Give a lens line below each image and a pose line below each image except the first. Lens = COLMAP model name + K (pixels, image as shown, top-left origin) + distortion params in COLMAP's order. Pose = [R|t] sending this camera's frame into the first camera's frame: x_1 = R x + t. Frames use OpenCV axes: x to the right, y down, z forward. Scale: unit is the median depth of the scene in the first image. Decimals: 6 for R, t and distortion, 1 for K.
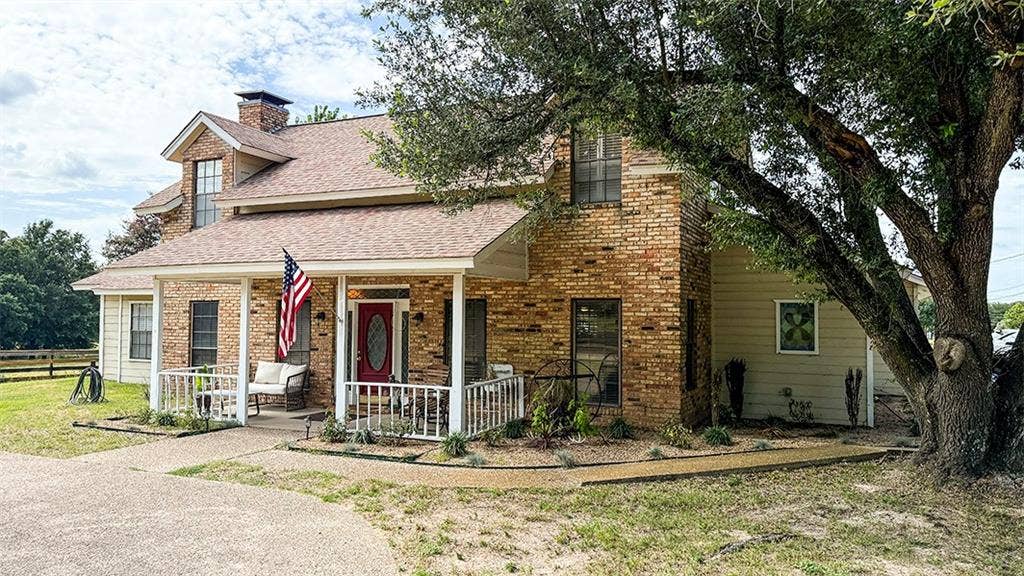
lens RADIAL K [[734.0, 0, 512.0], [0, 734.0, 288.0], [0, 0, 1]] dist [0.075163, -0.000641]
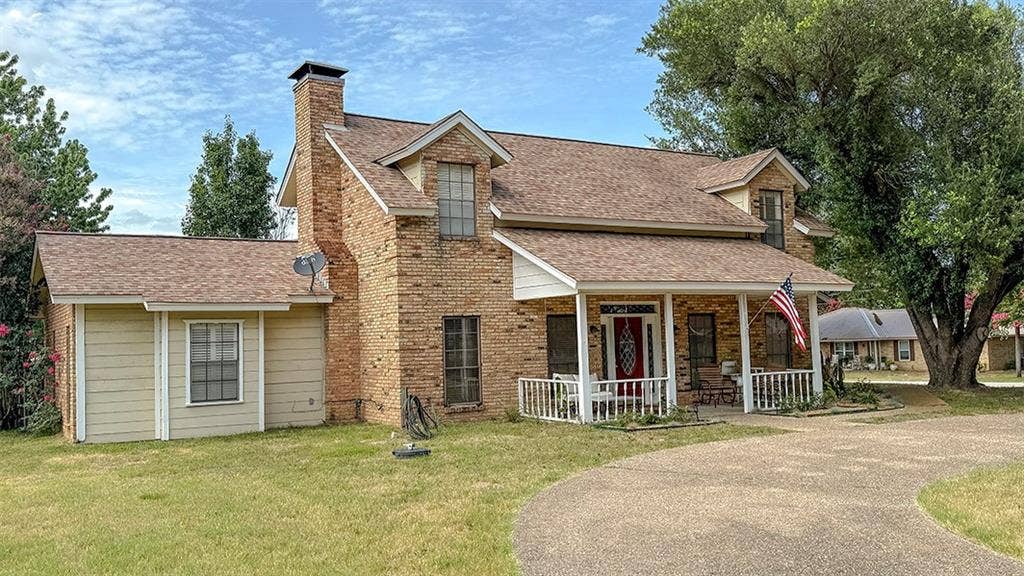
lens RADIAL K [[903.1, 0, 515.7], [0, 903.1, 294.7], [0, 0, 1]] dist [0.117624, -0.142888]
pose [[0.539899, 0.020259, 0.841486, -1.551517], [-0.001743, 0.999735, -0.022950, 0.019028], [-0.841728, 0.010924, 0.539791, 0.398747]]
